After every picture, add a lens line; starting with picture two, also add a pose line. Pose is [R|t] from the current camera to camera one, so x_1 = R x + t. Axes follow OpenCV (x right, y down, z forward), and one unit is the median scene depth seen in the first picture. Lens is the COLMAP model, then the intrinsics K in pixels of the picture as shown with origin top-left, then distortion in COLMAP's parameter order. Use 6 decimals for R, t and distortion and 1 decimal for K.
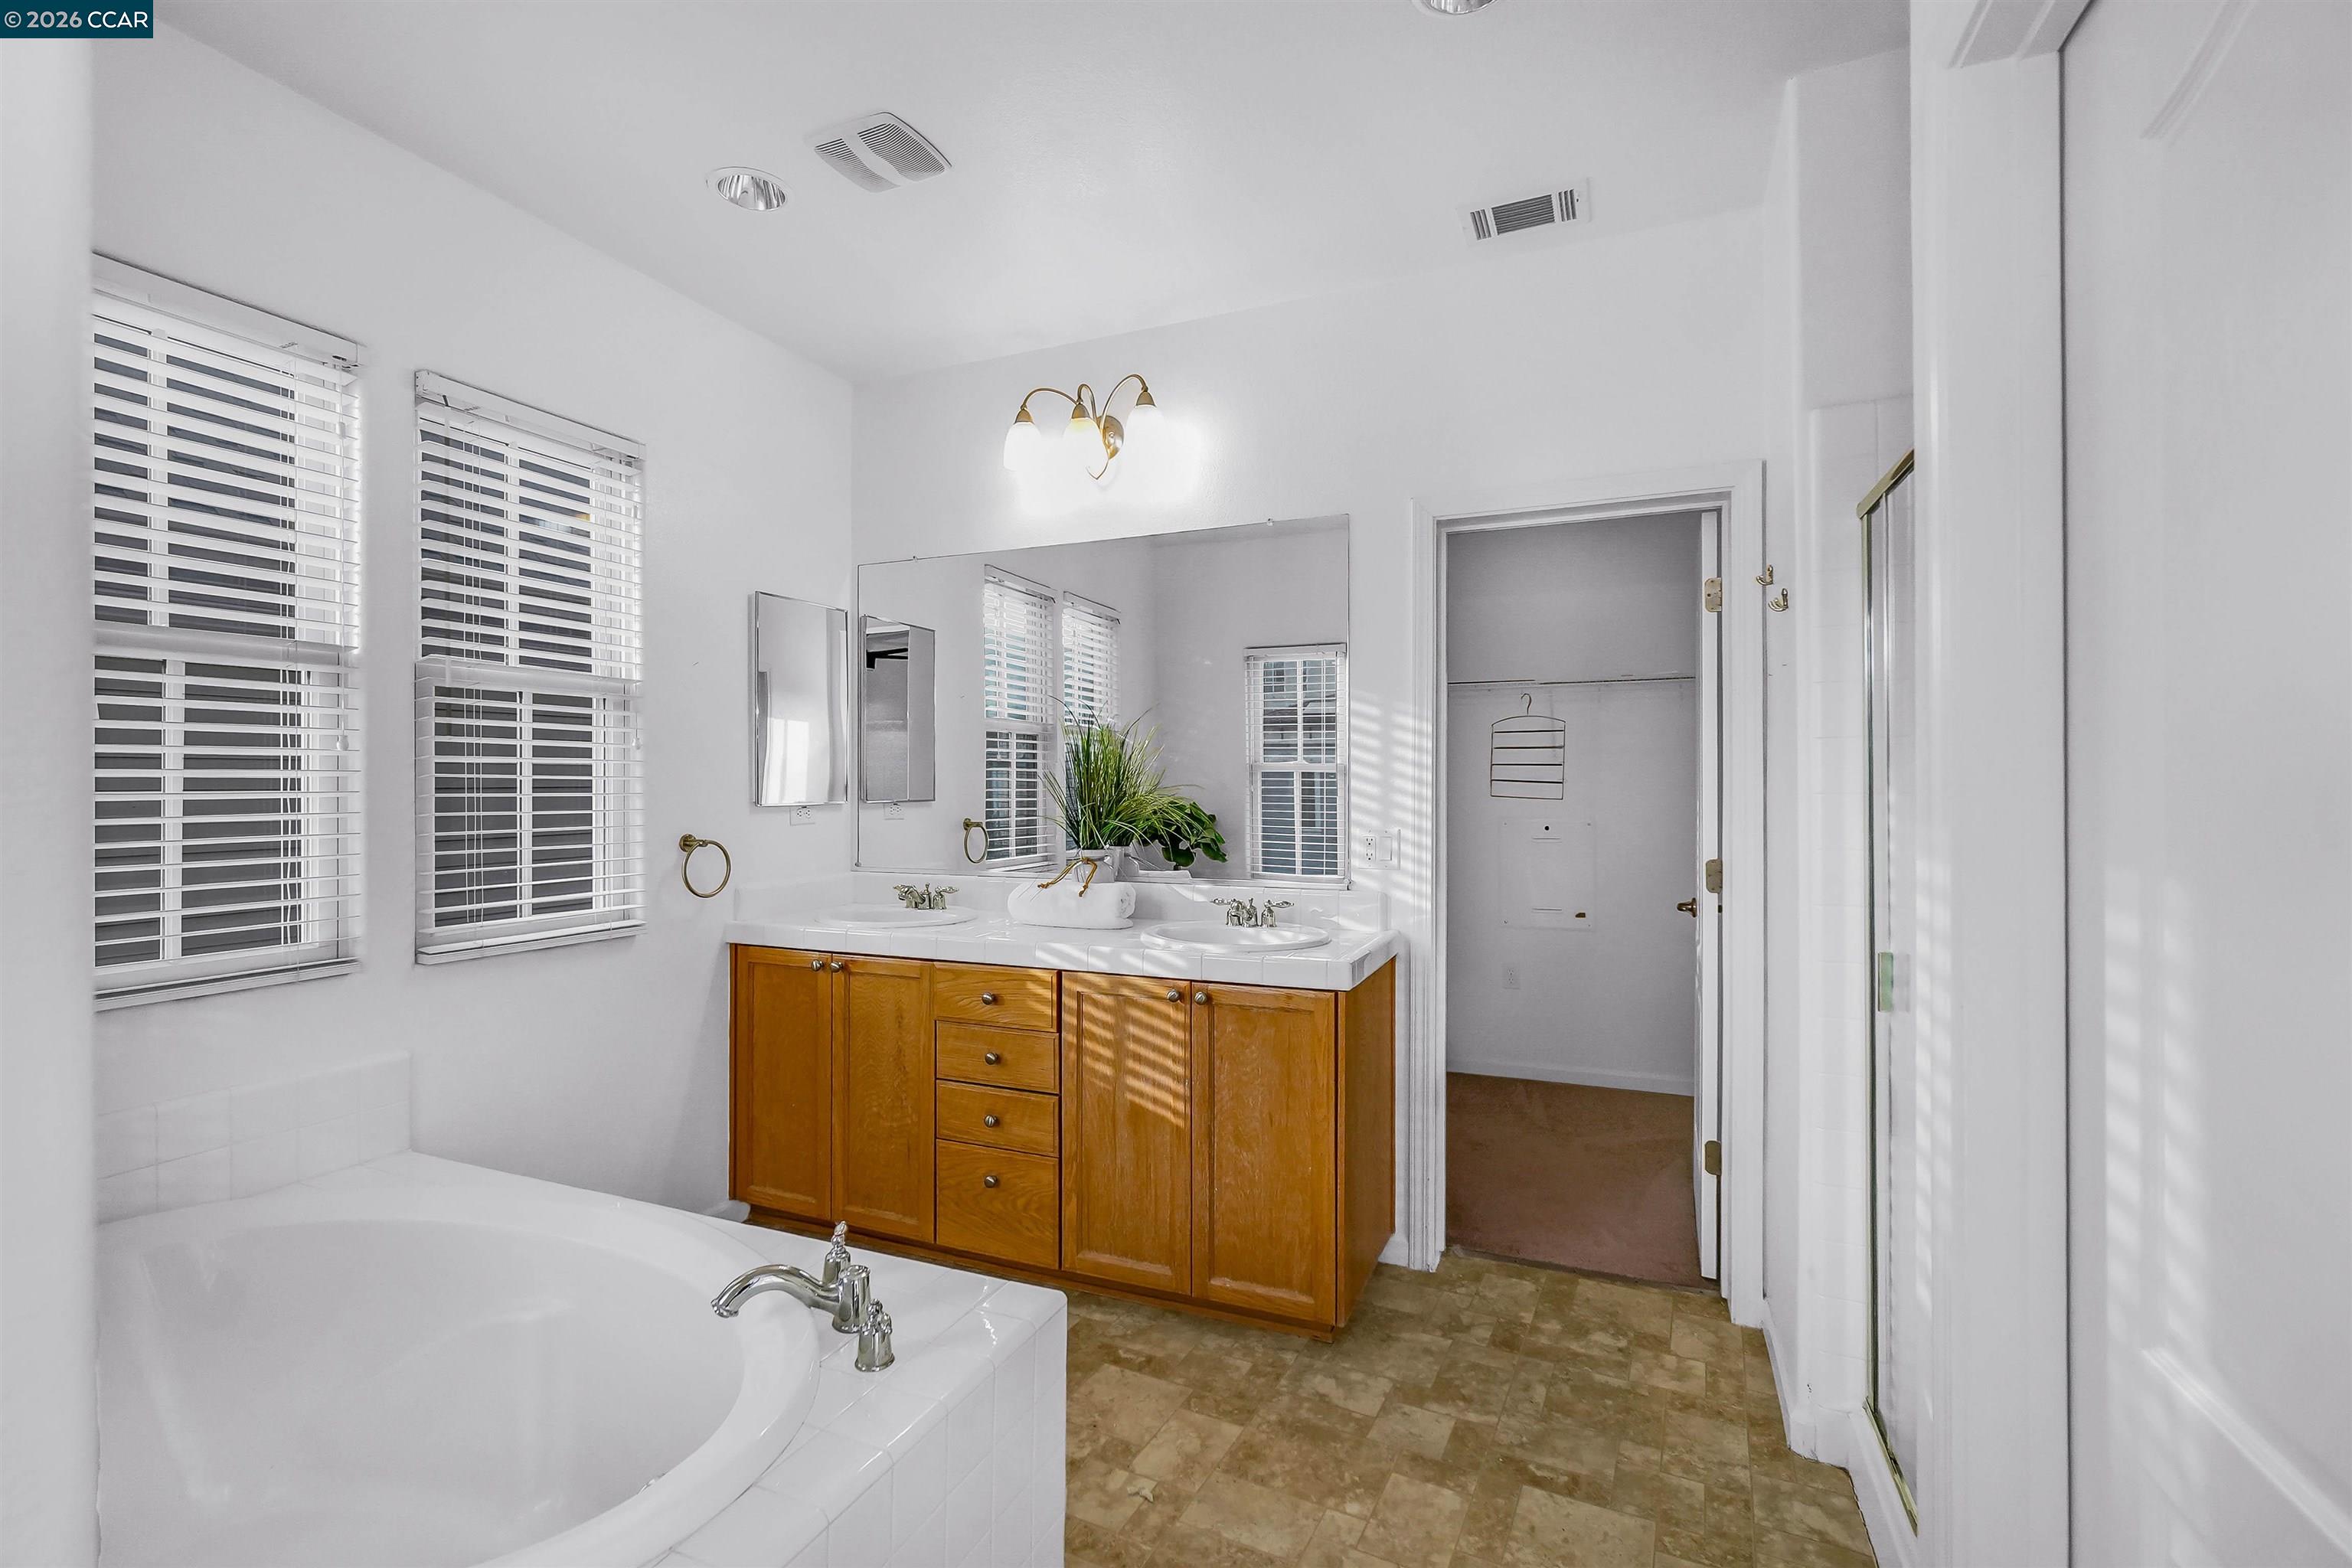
lens RADIAL K [[1031.2, 0, 1177.5], [0, 1031.2, 785.5], [0, 0, 1]] dist [-0.002715, 0.000193]
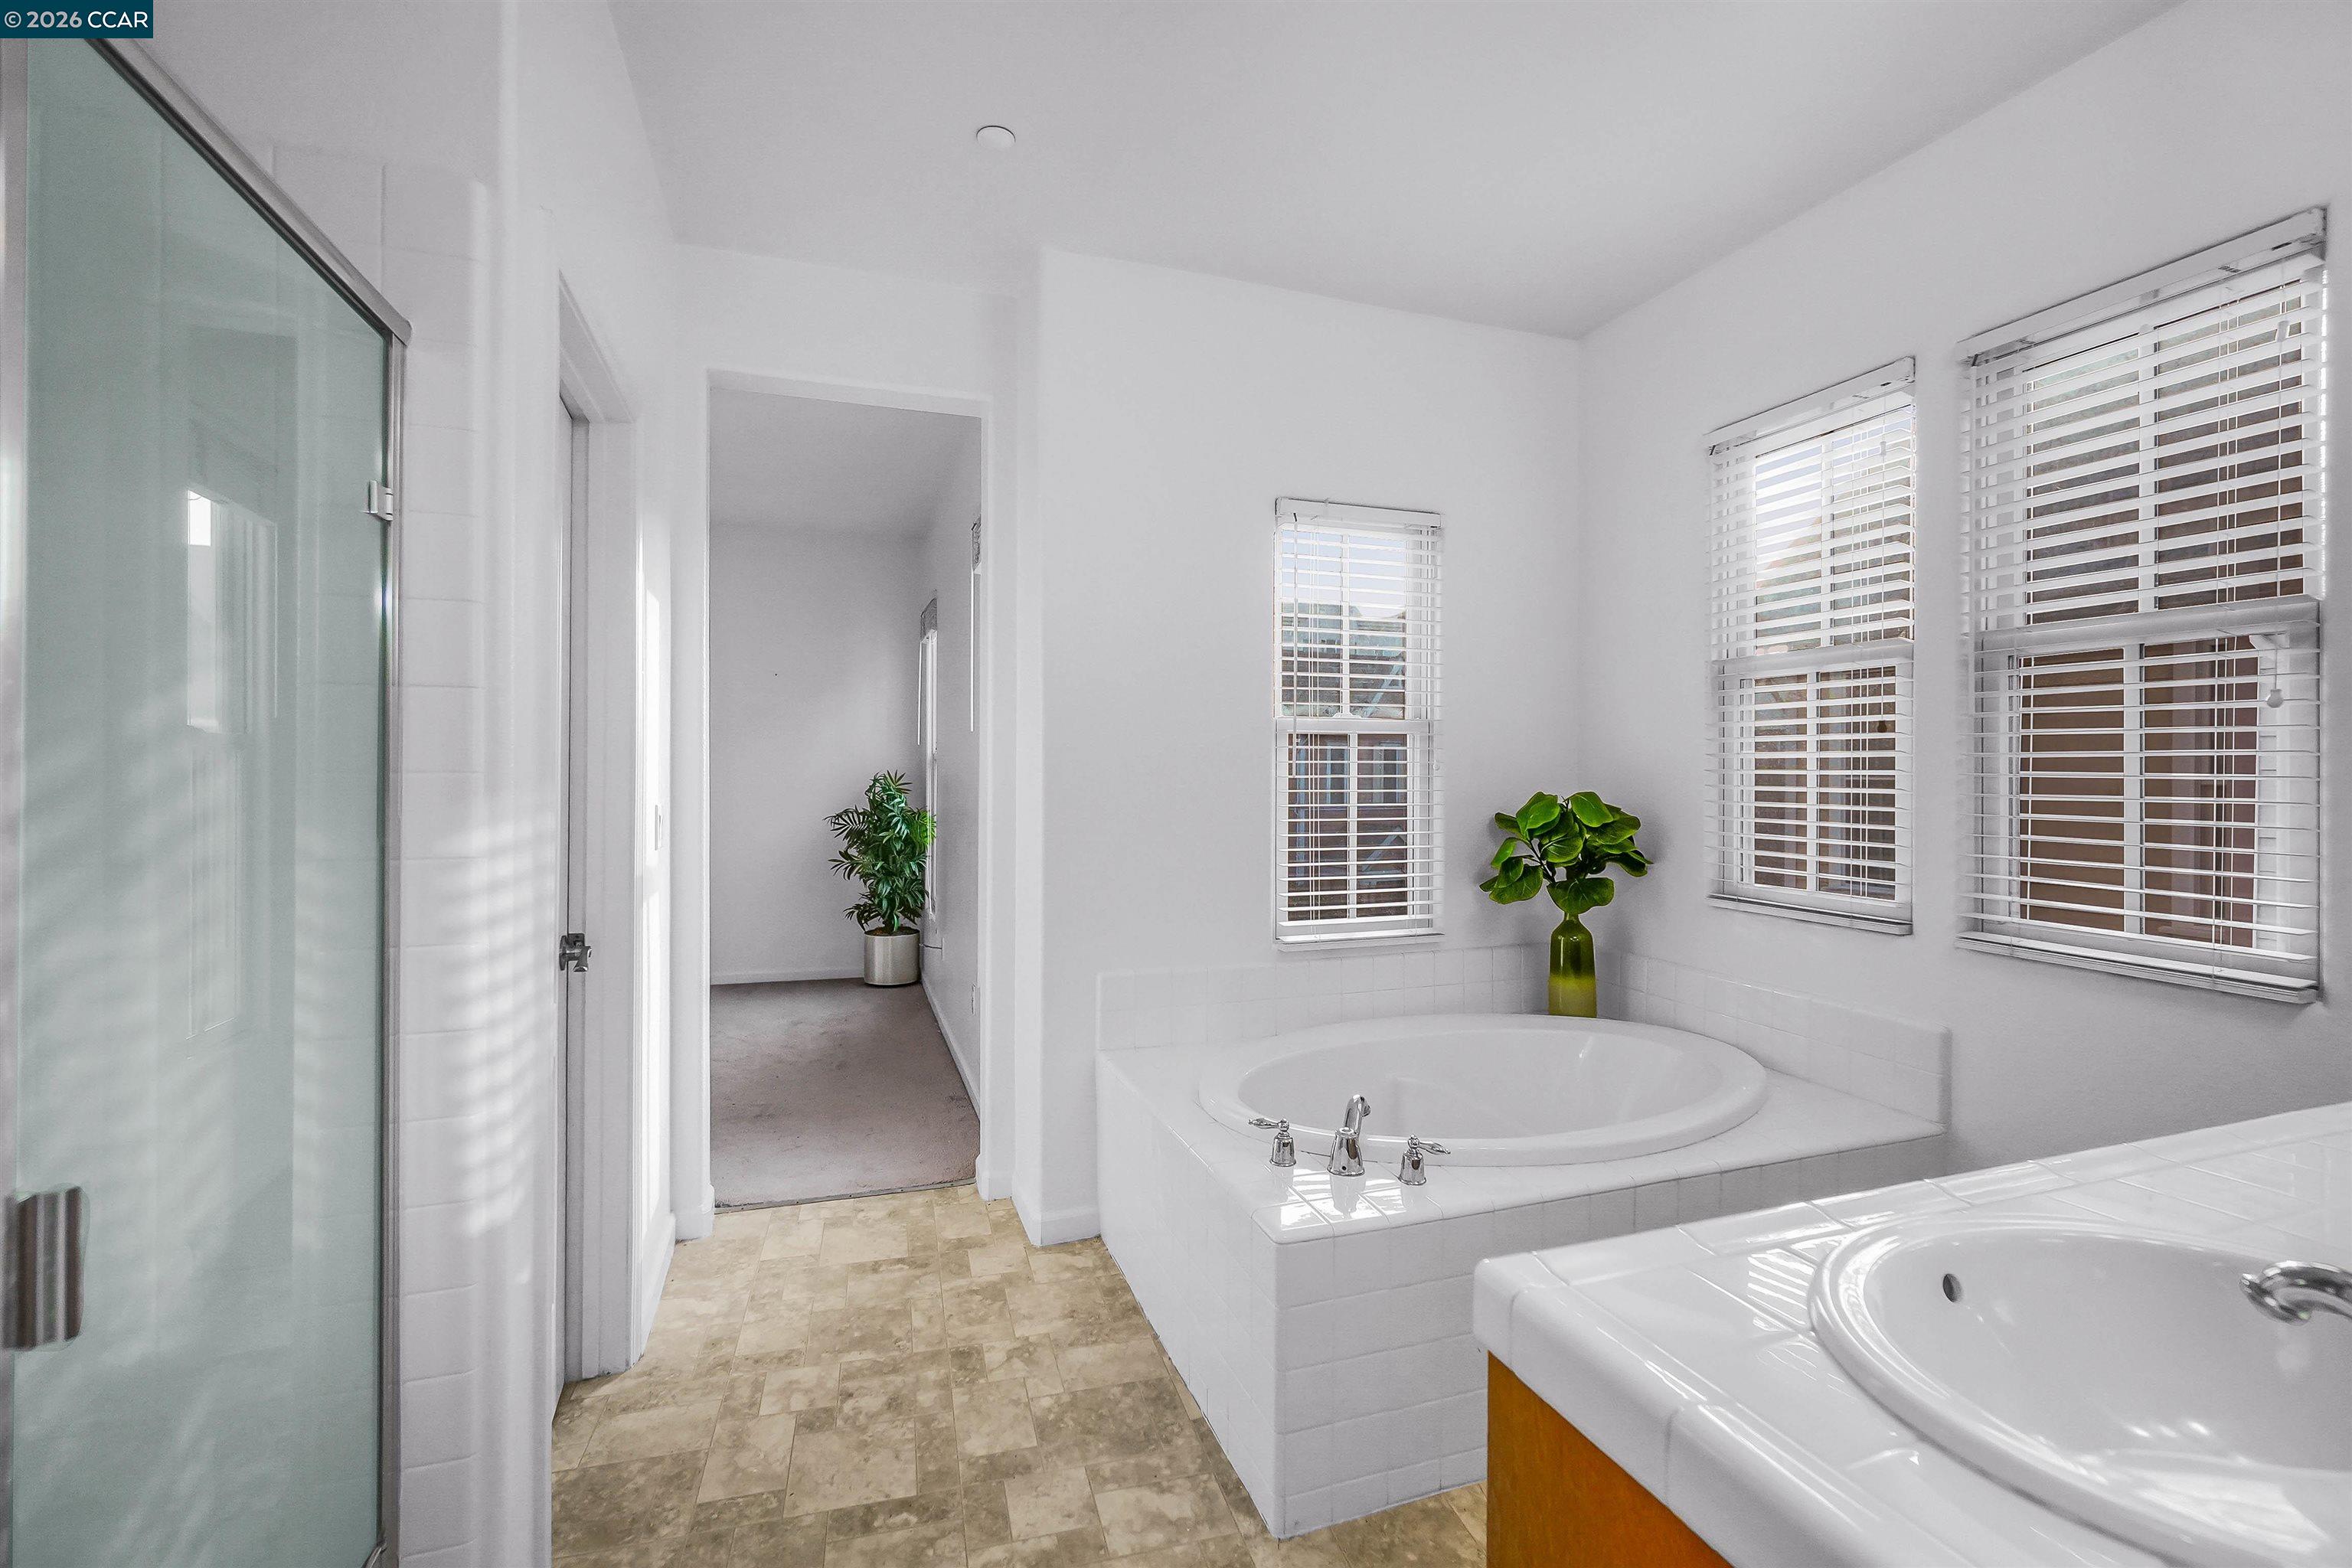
lens RADIAL K [[1031.2, 0, 1169.4], [0, 1031.2, 770.6], [0, 0, 1]] dist [-0.002715, 0.000193]
pose [[-0.736198, 0.007184, -0.676728, 0.937879], [0.004340, 0.999973, 0.005893, 0.001765], [0.676753, 0.001401, -0.736209, 2.090465]]
